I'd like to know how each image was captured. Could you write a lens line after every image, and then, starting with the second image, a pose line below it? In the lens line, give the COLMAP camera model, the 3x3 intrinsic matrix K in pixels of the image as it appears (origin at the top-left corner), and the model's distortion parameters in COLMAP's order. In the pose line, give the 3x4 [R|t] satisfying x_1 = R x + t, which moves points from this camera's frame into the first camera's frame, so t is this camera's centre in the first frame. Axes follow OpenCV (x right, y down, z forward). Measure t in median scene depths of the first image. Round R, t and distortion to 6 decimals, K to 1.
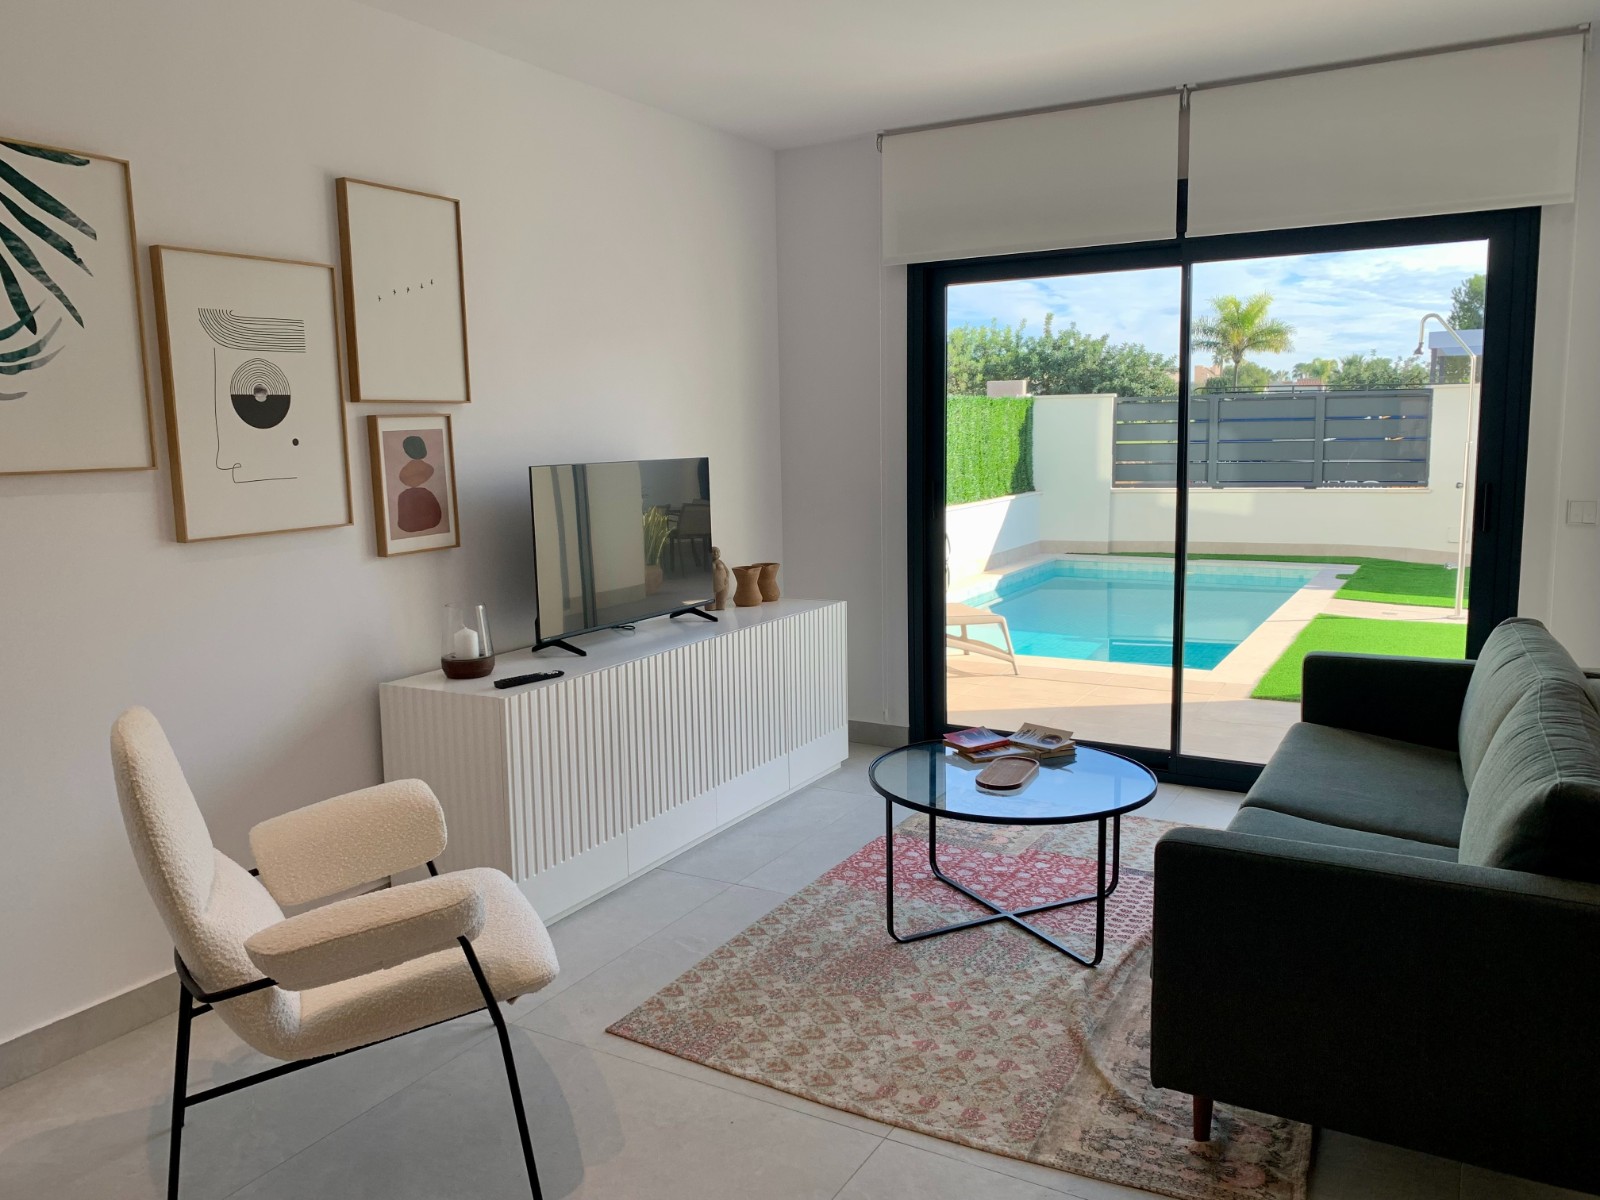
lens RADIAL K [[1229.2, 0, 803.6], [0, 1229.2, 597.1], [0, 0, 1]] dist [0.039488, -0.041774]
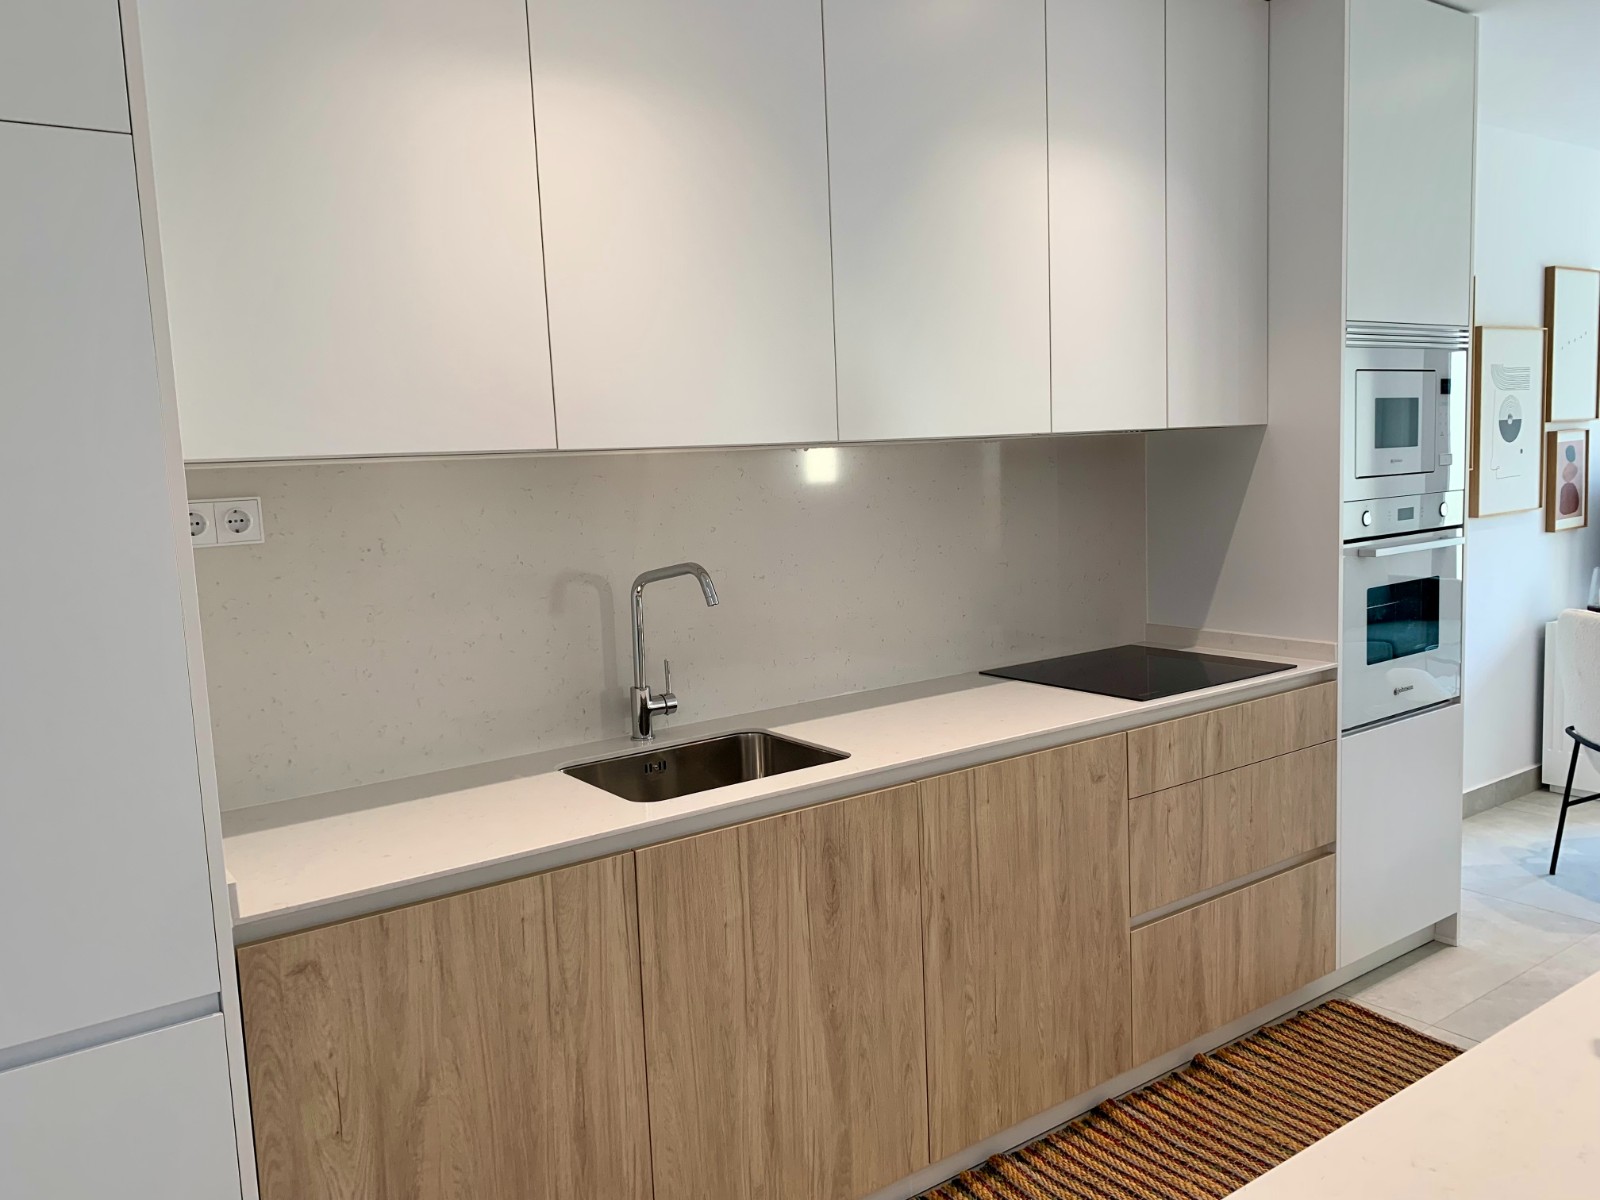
lens RADIAL K [[1229.2, 0, 775.9], [0, 1229.2, 604.0], [0, 0, 1]] dist [0.039488, -0.041774]
pose [[0.900351, 0.026456, -0.434360, -0.506614], [-0.030260, 0.999540, -0.001843, 0.075524], [0.434112, 0.014803, 0.900737, -0.626638]]
